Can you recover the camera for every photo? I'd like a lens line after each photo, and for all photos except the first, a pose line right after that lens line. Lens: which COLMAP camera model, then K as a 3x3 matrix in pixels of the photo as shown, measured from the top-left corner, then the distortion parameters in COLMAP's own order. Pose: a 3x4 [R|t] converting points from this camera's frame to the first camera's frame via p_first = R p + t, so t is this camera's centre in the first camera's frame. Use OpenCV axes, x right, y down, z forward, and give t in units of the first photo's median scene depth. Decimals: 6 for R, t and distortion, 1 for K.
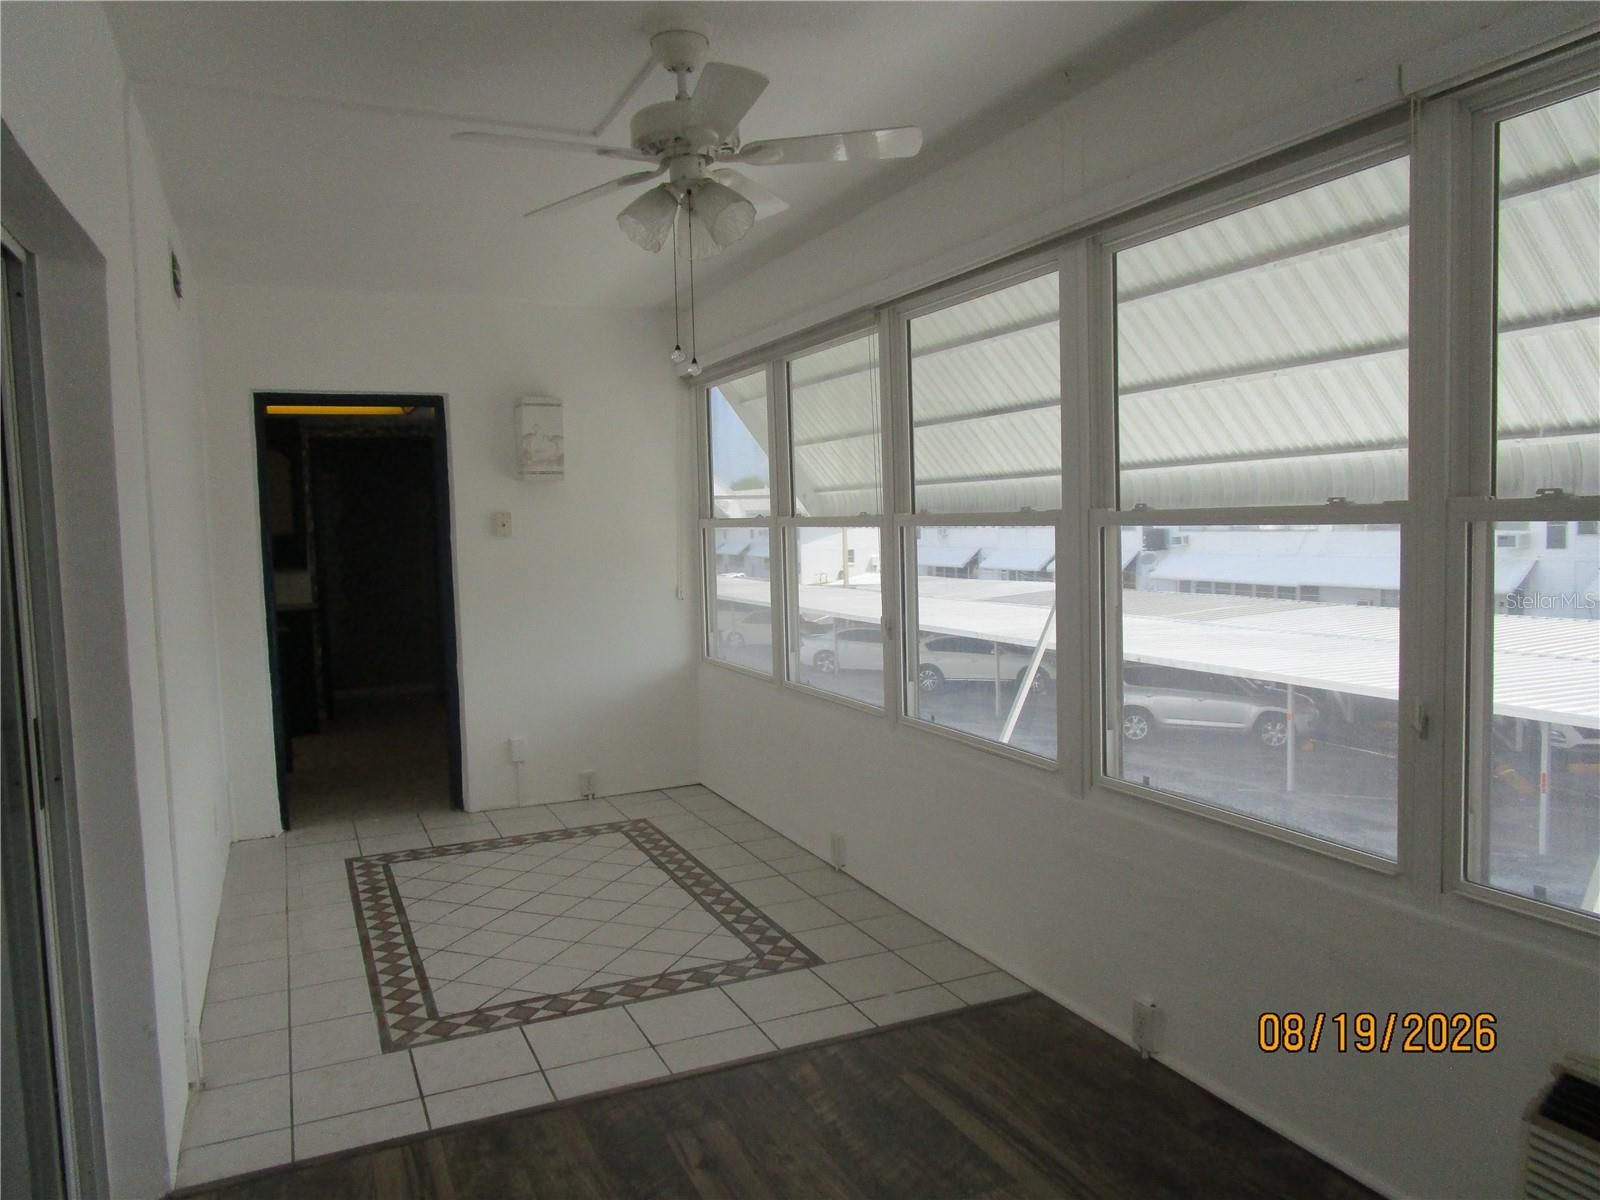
lens RADIAL K [[1144.5, 0, 800.0], [0, 1144.5, 600.0], [0, 0, 1]] dist [-0.027684, 0.018704]
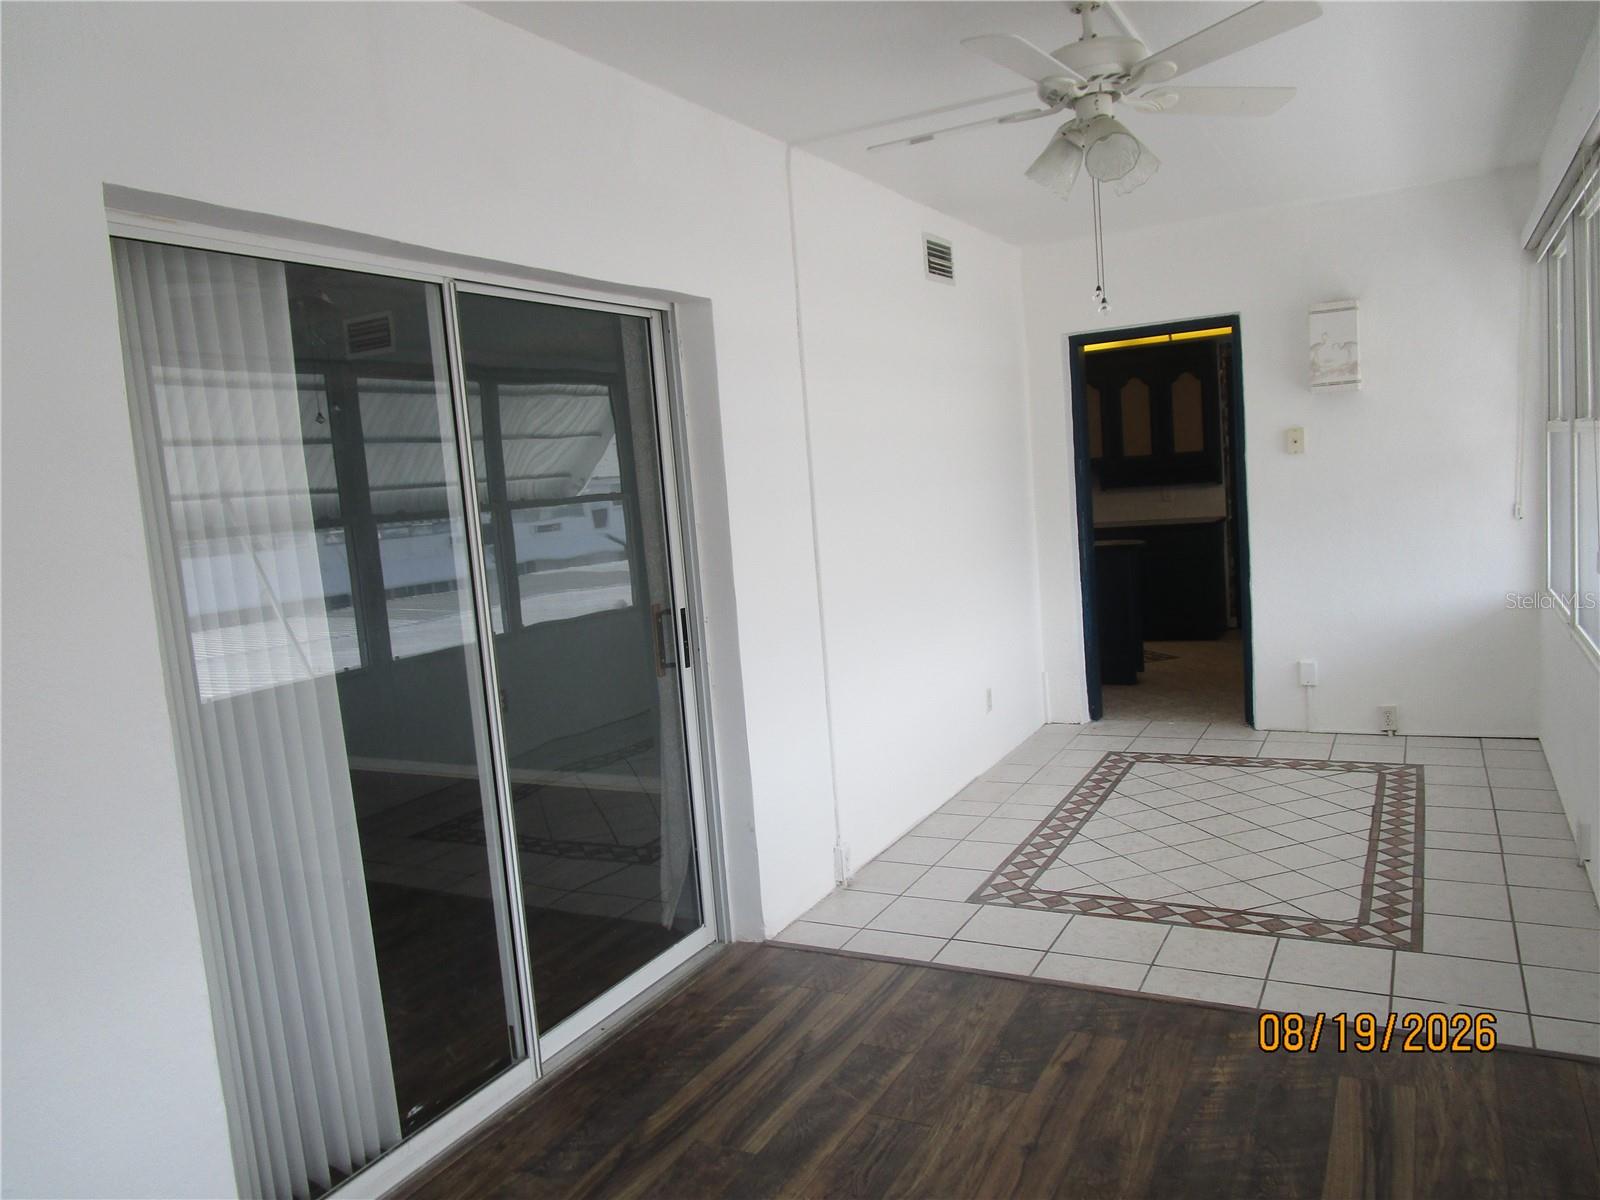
lens RADIAL K [[1144.5, 0, 800.0], [0, 1144.5, 600.0], [0, 0, 1]] dist [-0.027684, 0.018704]
pose [[0.601907, 0.062950, -0.796081, 0.405019], [0.005900, 0.996510, 0.083260, -0.022197], [0.798544, -0.054812, 0.599435, 0.121011]]
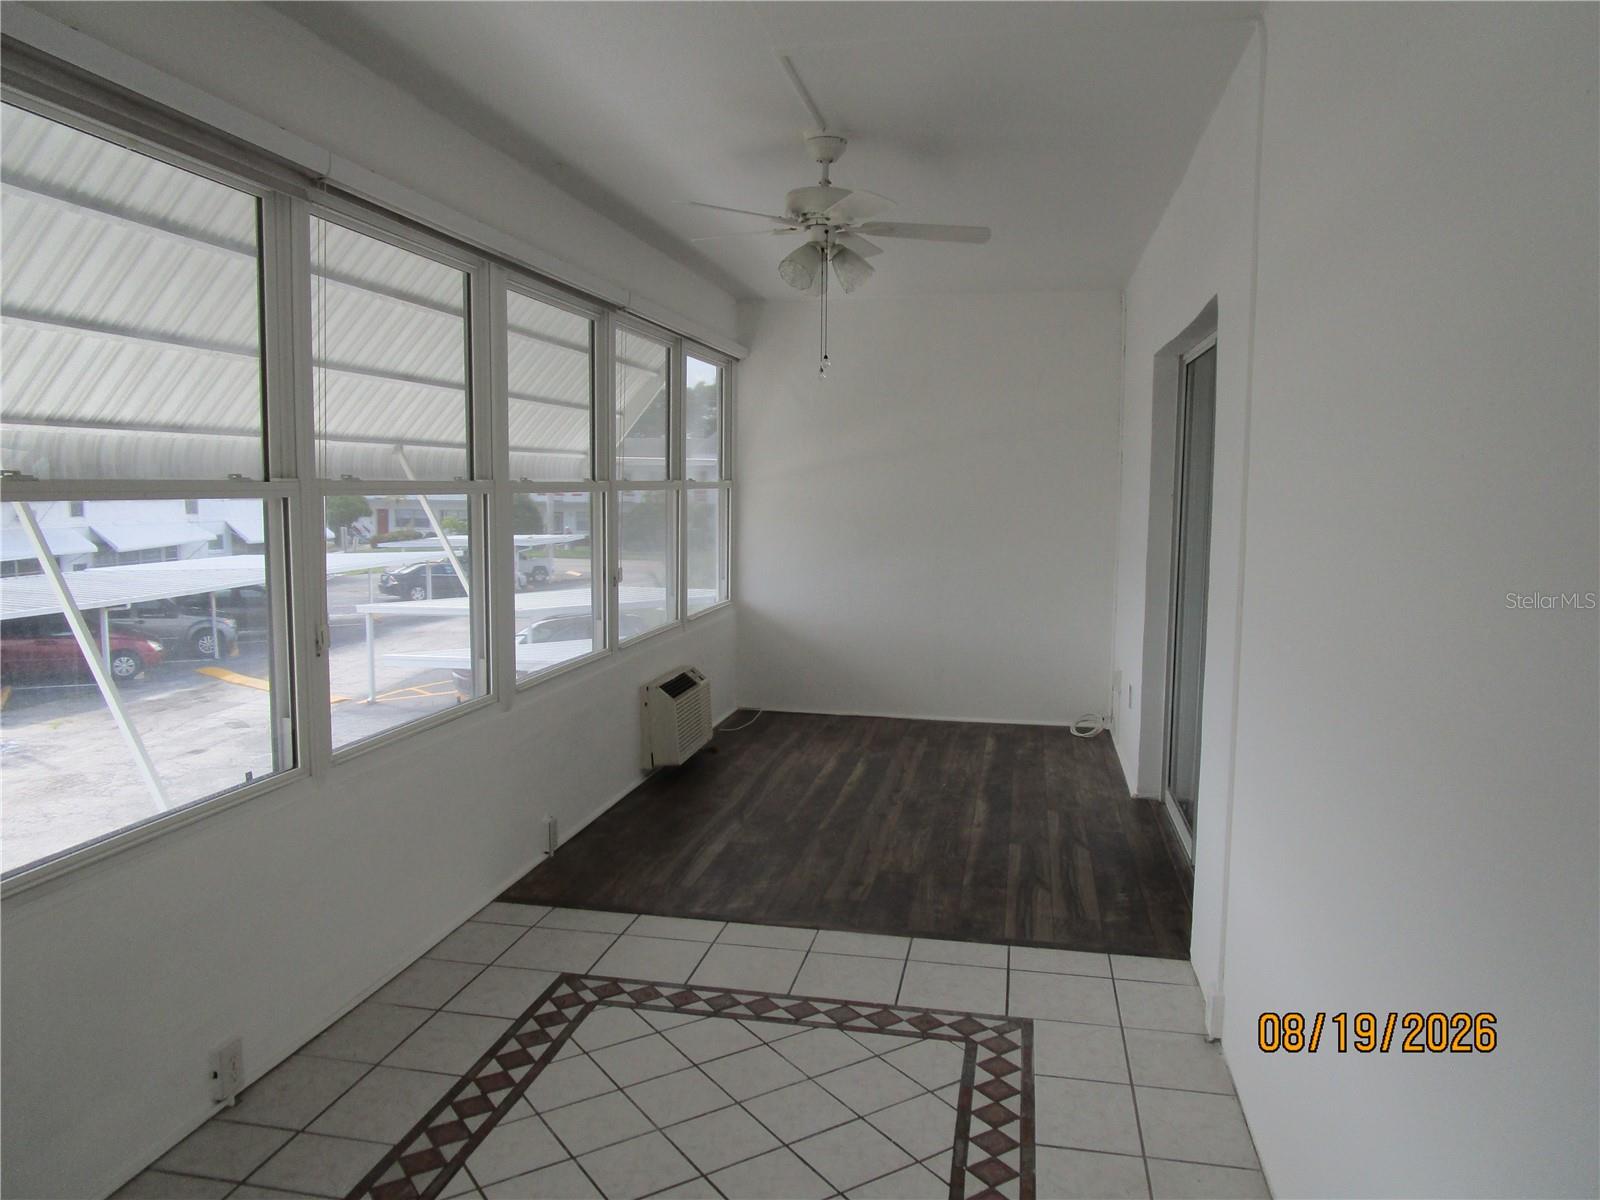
lens RADIAL K [[1144.5, 0, 800.0], [0, 1144.5, 600.0], [0, 0, 1]] dist [-0.027684, 0.018704]
pose [[-0.812735, -0.040056, 0.581255, -0.643246], [0.055338, 0.987817, 0.145449, -0.097018], [-0.580000, 0.150377, -0.800616, 1.563073]]
